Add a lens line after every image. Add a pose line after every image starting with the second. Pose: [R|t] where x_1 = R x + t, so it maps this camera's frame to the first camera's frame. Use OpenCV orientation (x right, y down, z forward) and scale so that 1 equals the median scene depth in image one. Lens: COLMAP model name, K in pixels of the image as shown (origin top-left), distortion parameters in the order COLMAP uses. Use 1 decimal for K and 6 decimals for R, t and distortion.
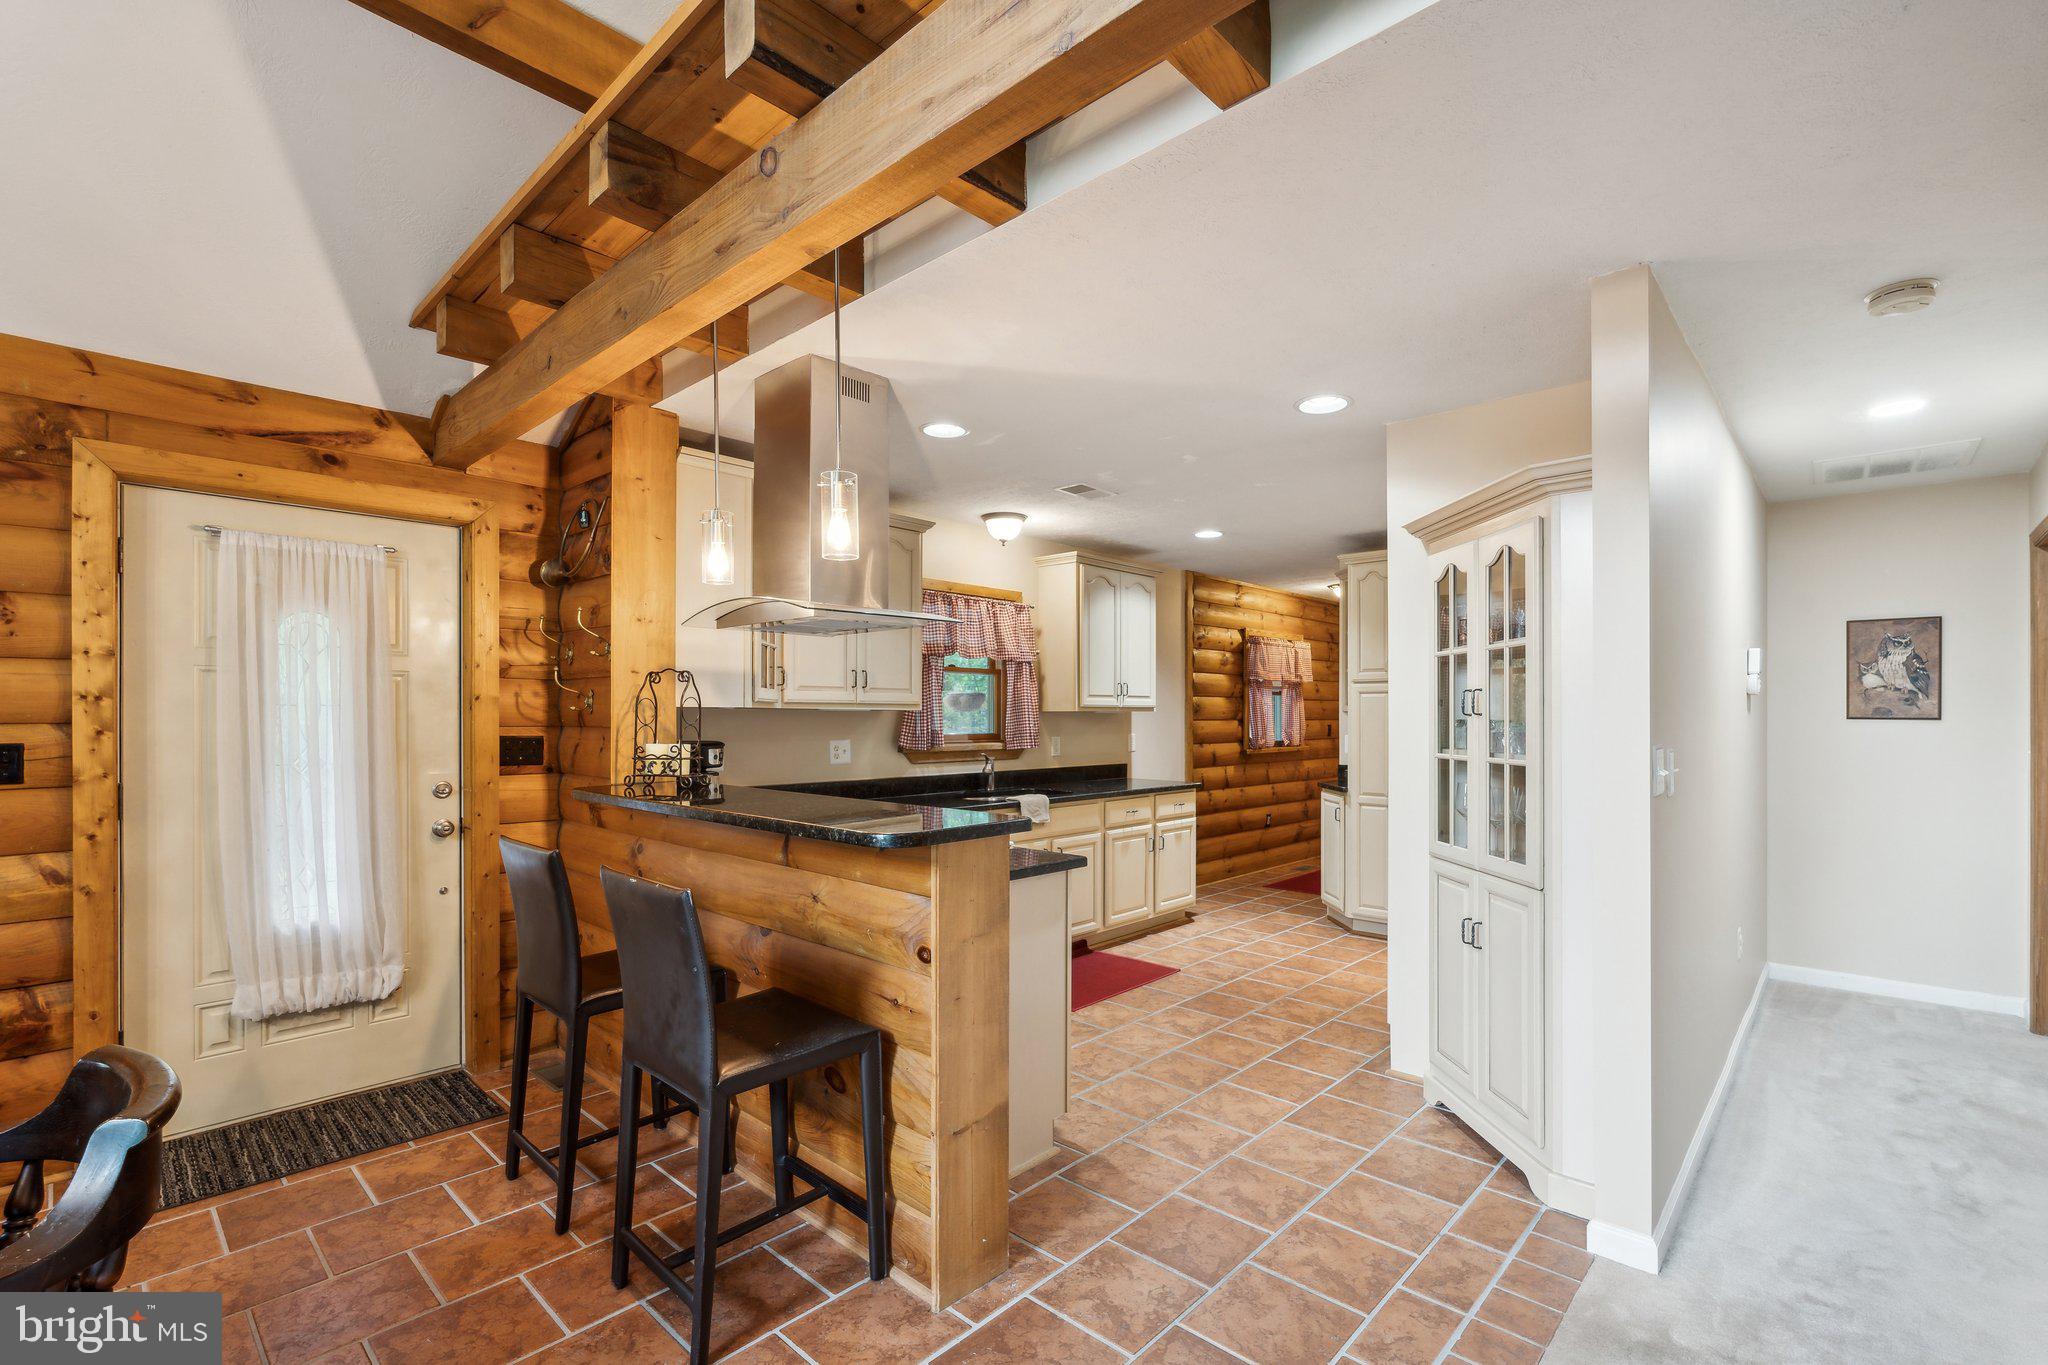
lens RADIAL K [[908.3, 0, 1030.3], [0, 908.3, 708.5], [0, 0, 1]] dist [-0.000618, -0.000331]
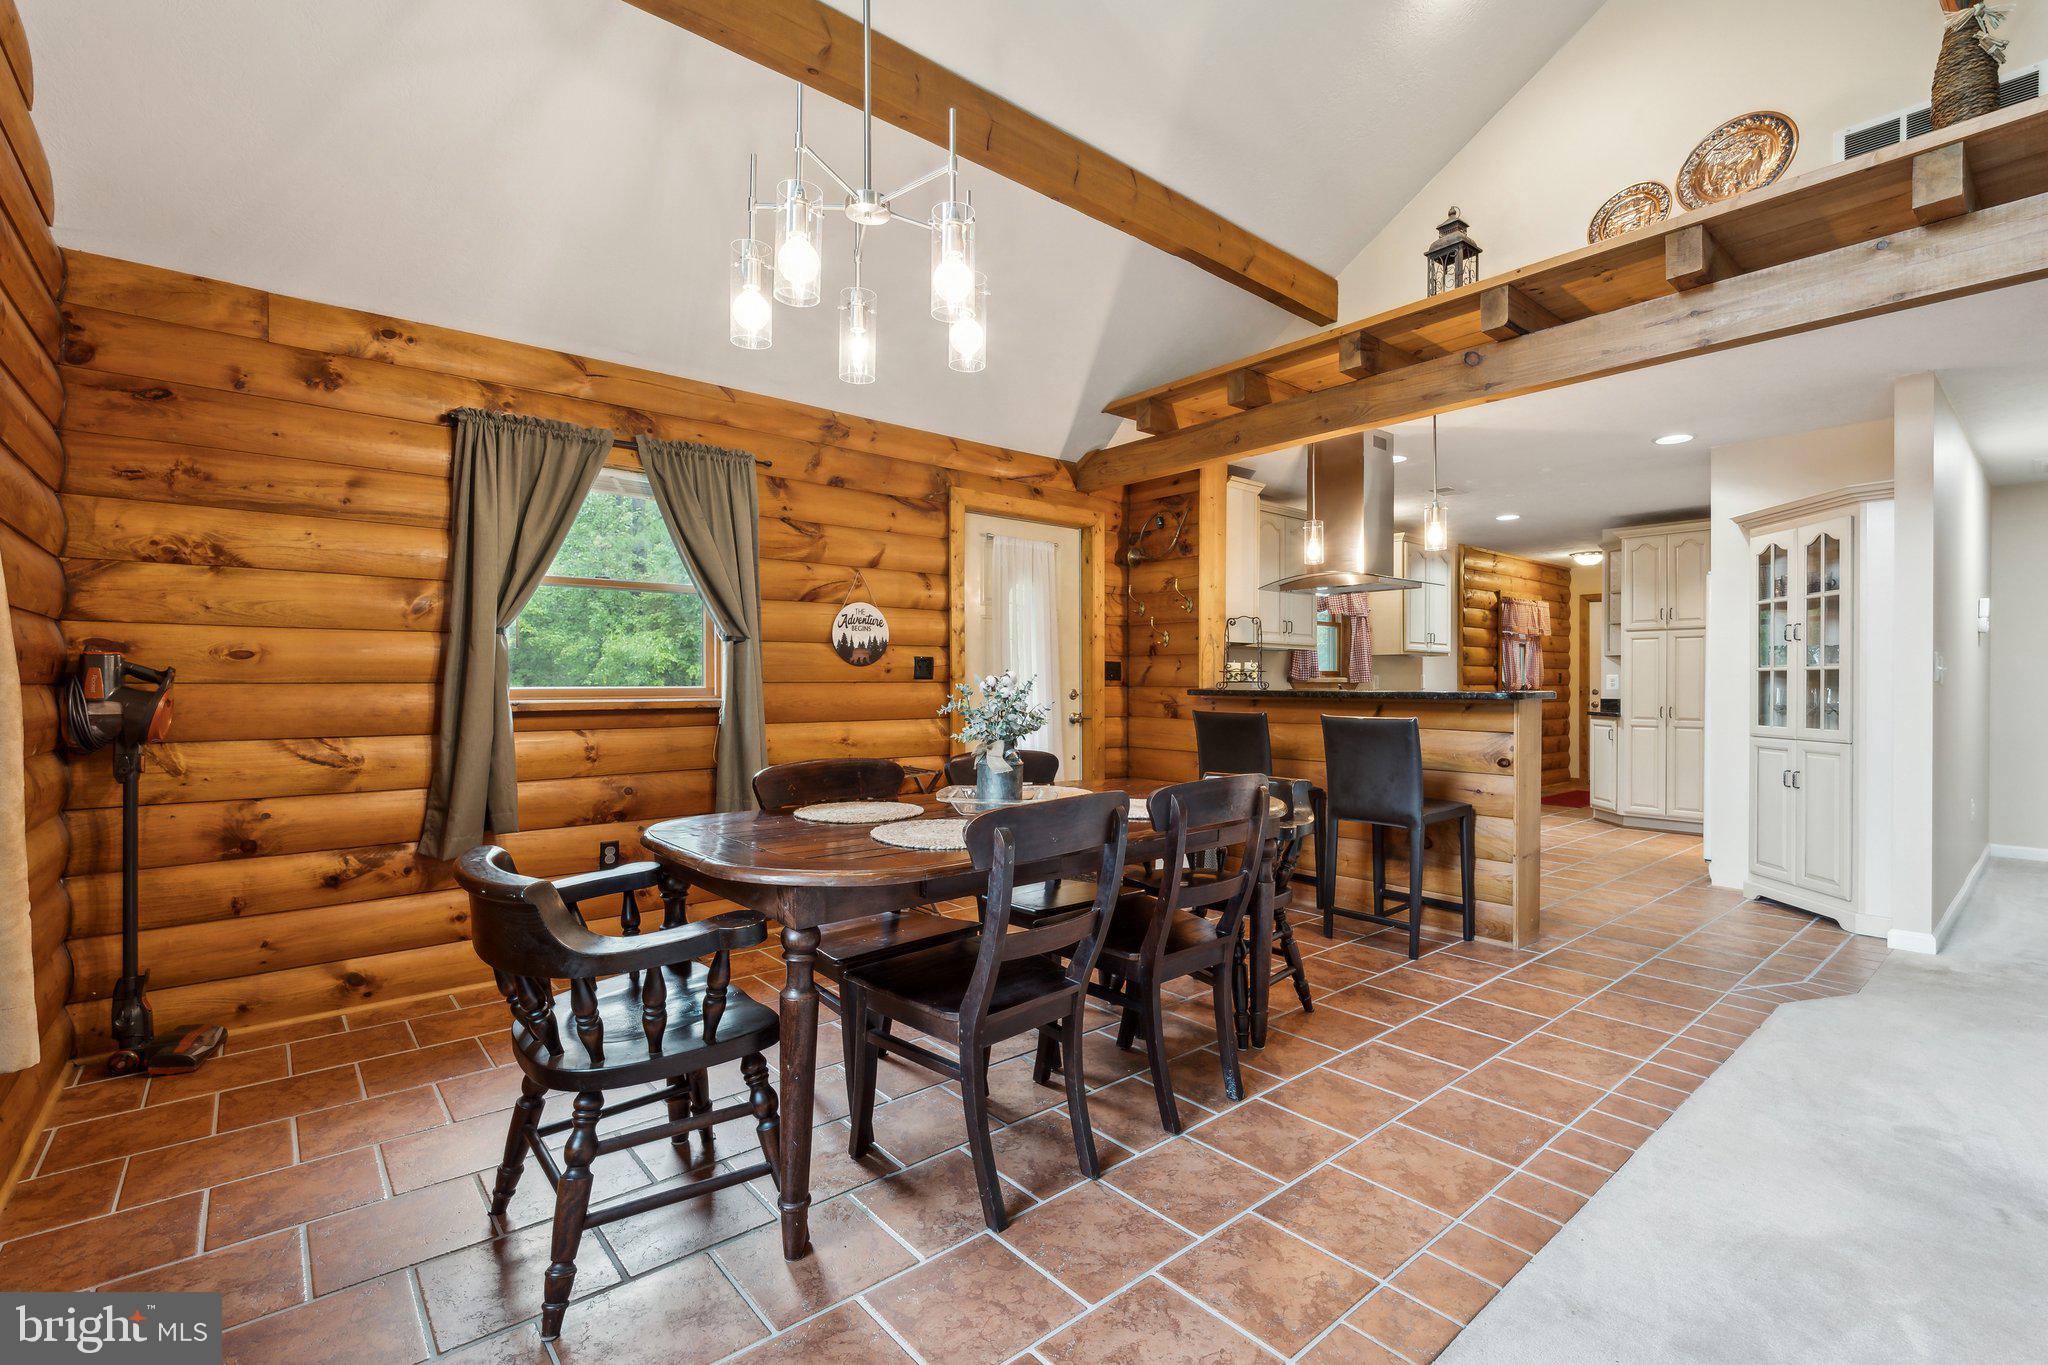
lens RADIAL K [[908.0, 0, 1024.0], [0, 908.0, 682.5], [0, 0, 1]] dist [-0.004352, -0.000537]
pose [[0.992933, 0.000453, -0.118672, -0.550741], [0.000151, 0.999987, 0.005079, 0.061547], [0.118672, -0.005061, 0.992921, -0.603992]]
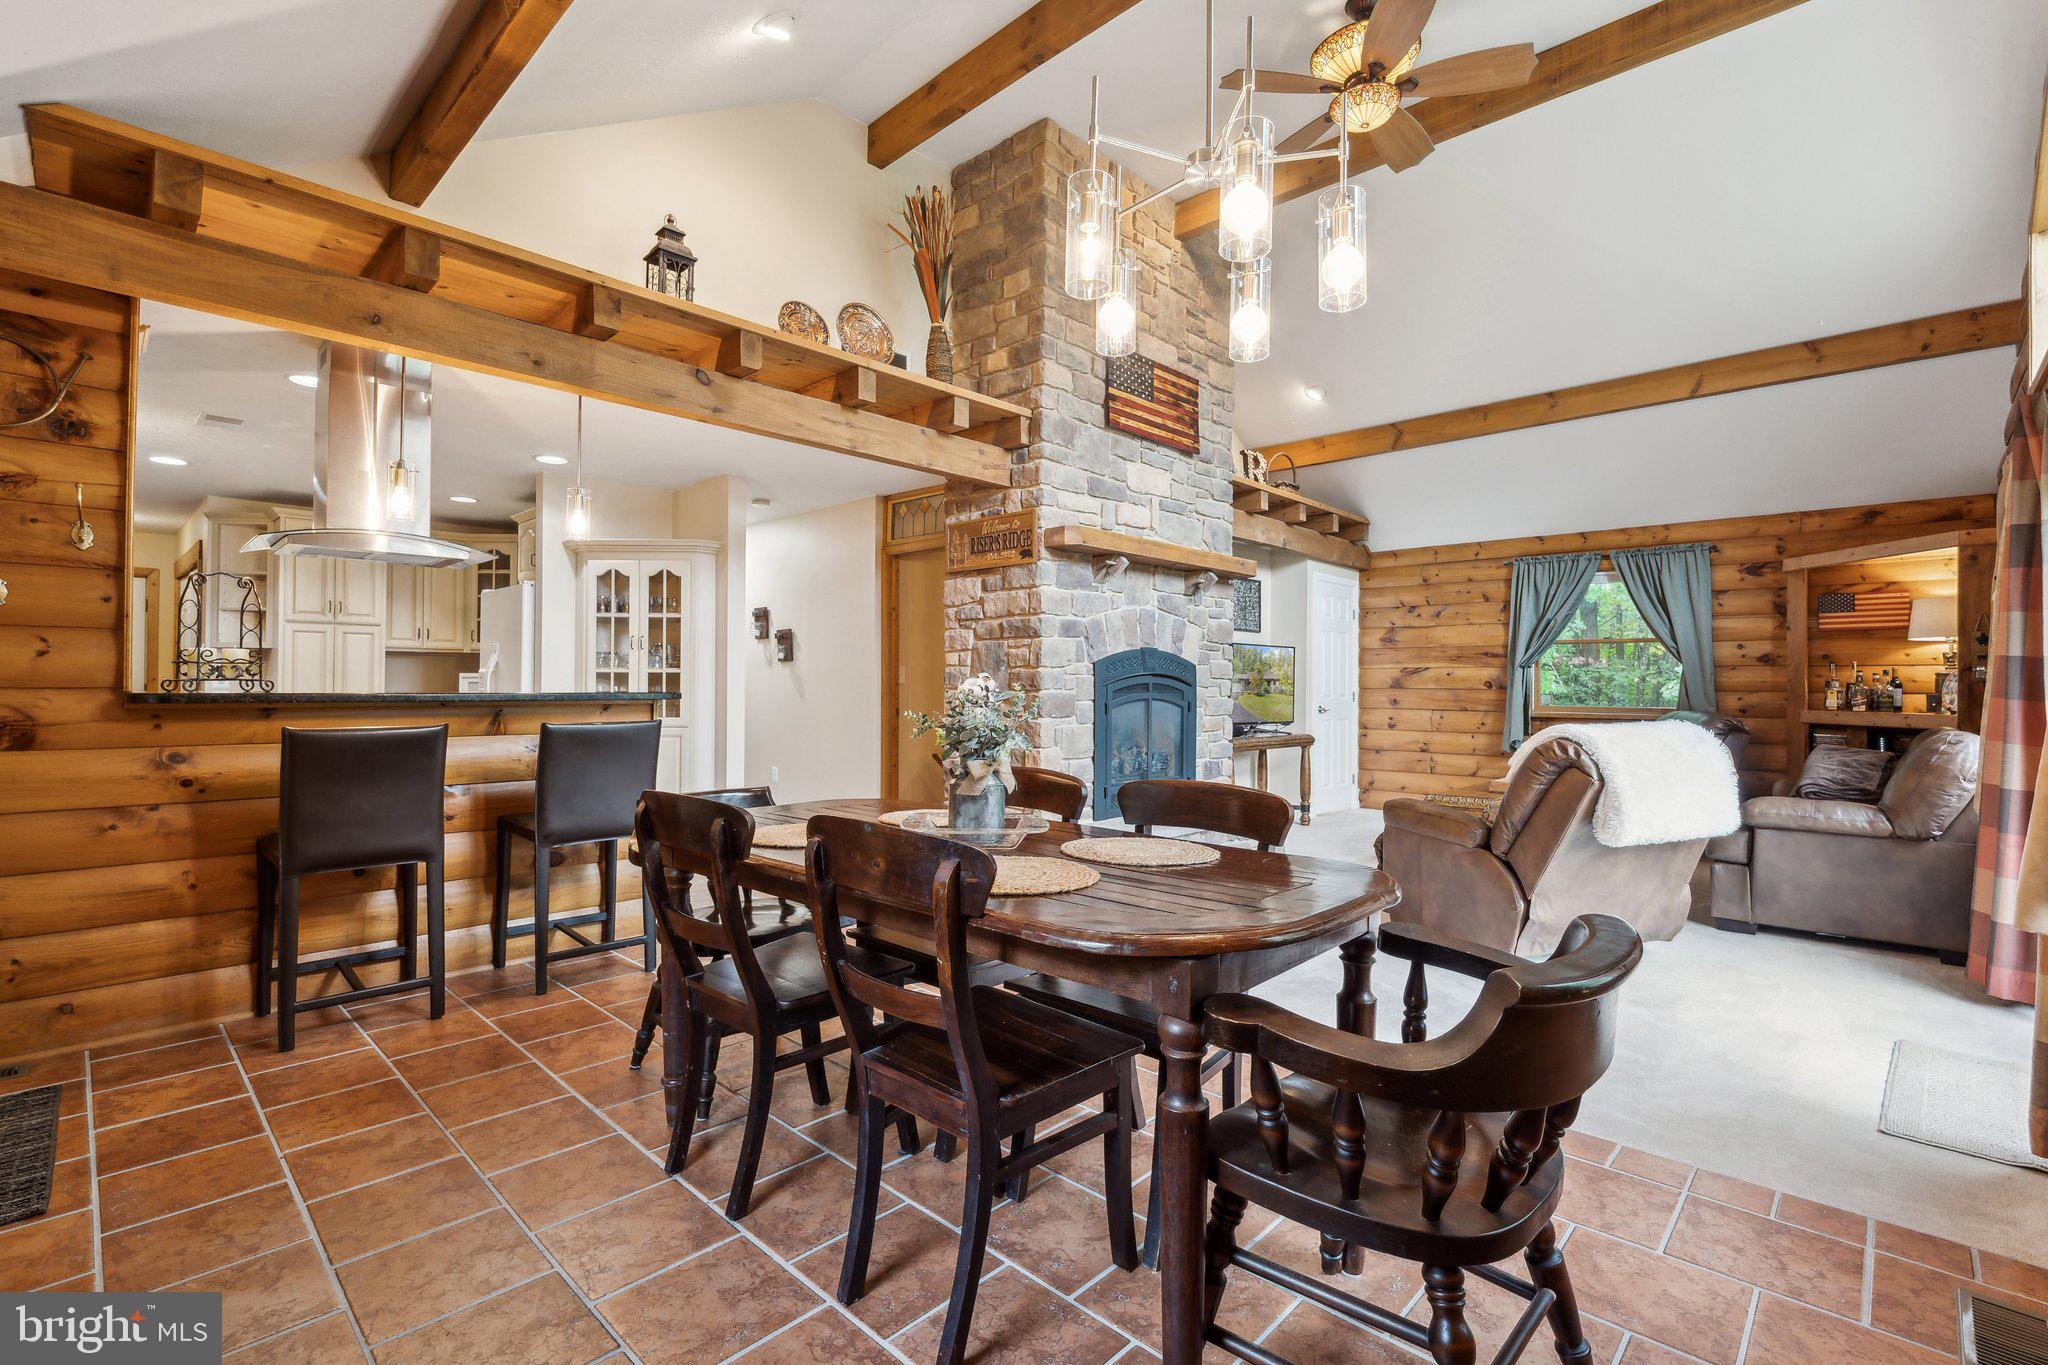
lens RADIAL K [[921.7, 0, 1024.0], [0, 921.7, 682.5], [0, 0, 1]] dist [0.002394, 0.000348]
pose [[0.016980, 0.001558, 0.999855, -1.293643], [-0.012598, 0.999920, -0.001344, 0.061136], [-0.999776, -0.012574, 0.016998, 0.097652]]
